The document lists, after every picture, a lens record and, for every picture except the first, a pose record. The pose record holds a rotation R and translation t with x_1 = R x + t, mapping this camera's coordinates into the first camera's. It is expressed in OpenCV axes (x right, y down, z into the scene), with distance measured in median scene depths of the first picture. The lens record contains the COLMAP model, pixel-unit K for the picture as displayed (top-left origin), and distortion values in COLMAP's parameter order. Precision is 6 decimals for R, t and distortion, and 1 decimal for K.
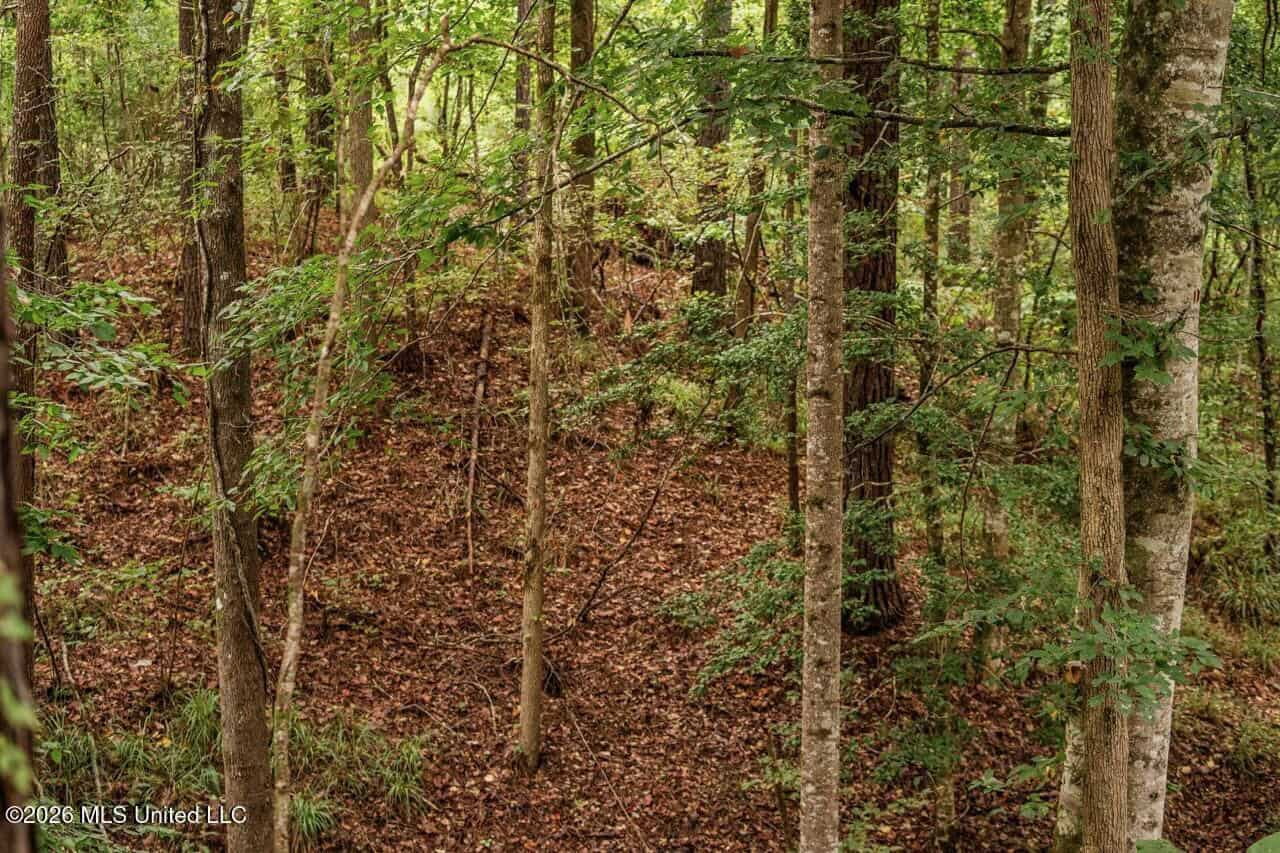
lens RADIAL K [[2608.5, 0, 639.9], [0, 2608.5, 426.5], [0, 0, 1]] dist [-0.081802, 0.000000]
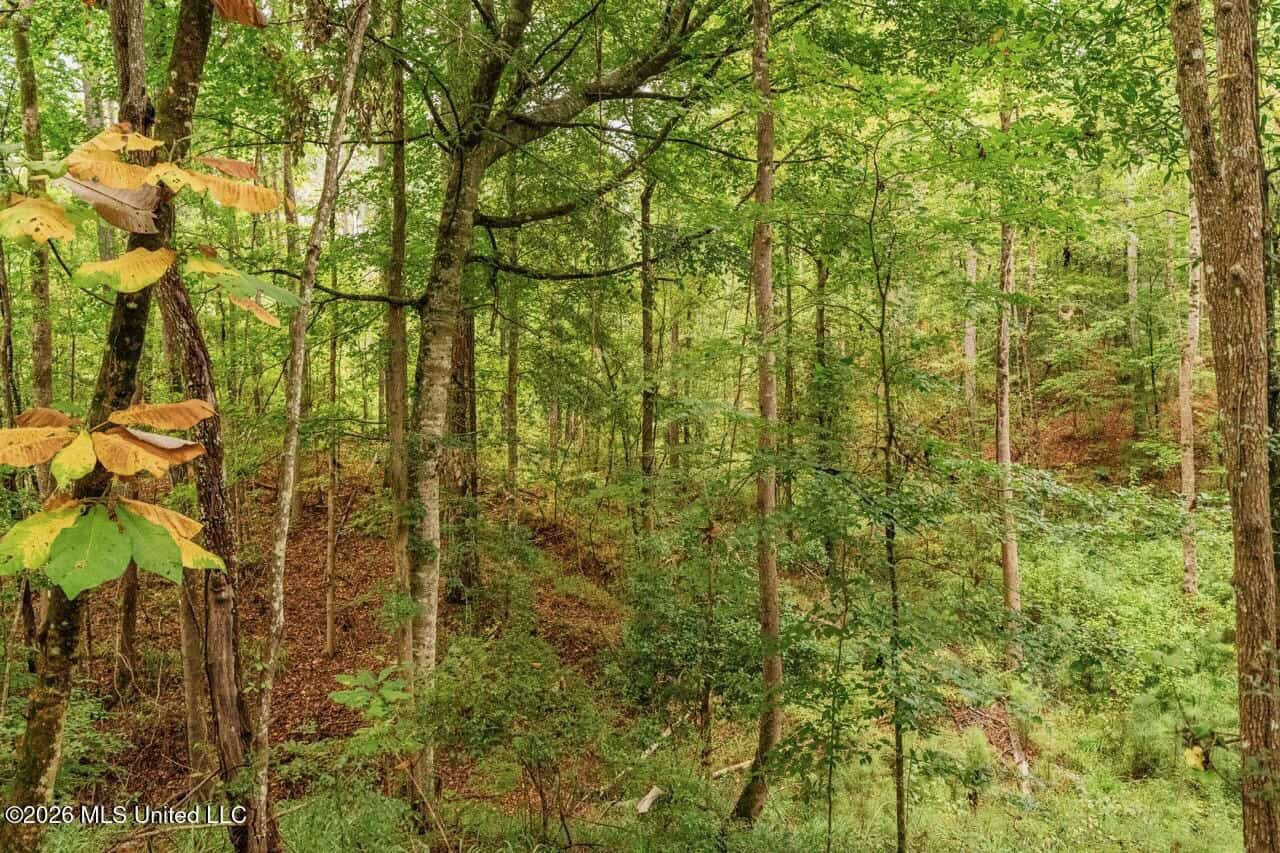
lens RADIAL K [[1056.4, 0, 638.3], [0, 1056.4, 426.5], [0, 0, 1]] dist [-0.008860, 0.018232]
pose [[0.995966, -0.014682, 0.088526, 0.344483], [0.022347, 0.996025, -0.086229, -0.016911], [-0.086908, 0.087859, 0.992335, -0.291649]]
